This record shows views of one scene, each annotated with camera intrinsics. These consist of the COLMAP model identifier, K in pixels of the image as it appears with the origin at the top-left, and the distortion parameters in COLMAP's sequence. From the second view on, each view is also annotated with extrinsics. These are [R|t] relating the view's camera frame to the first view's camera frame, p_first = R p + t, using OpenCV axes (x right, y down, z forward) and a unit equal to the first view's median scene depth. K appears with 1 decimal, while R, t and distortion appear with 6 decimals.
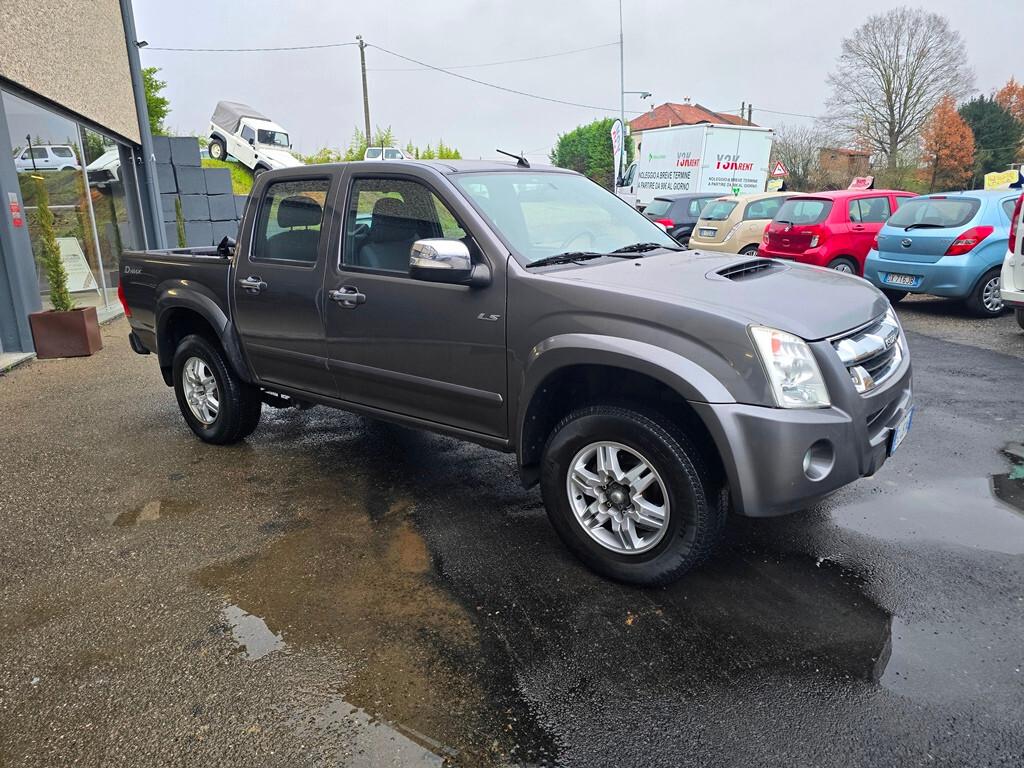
lens RADIAL K [[696.1, 0, 510.7], [0, 696.1, 381.3], [0, 0, 1]] dist [0.051333, -0.039739]
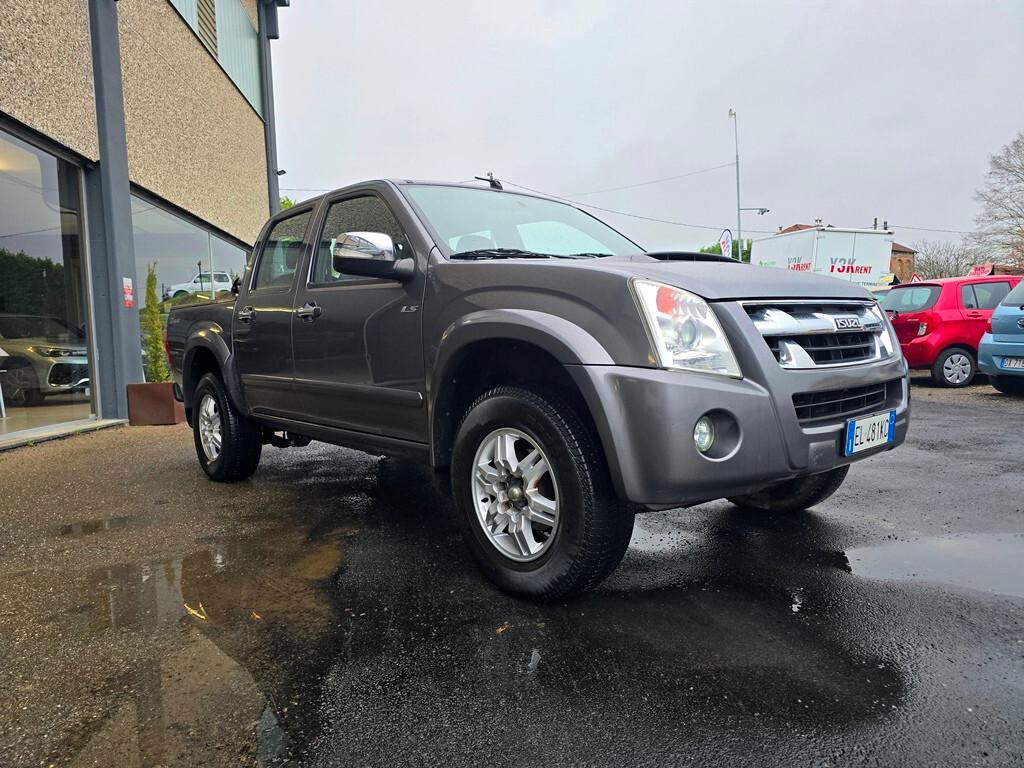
lens RADIAL K [[696.1, 0, 510.8], [0, 696.1, 389.4], [0, 0, 1]] dist [0.051333, -0.039739]
pose [[0.982662, 0.012683, -0.184972, 0.098823], [-0.042704, 0.986316, -0.159238, 0.056600], [0.180421, 0.164376, 0.969757, 0.041156]]
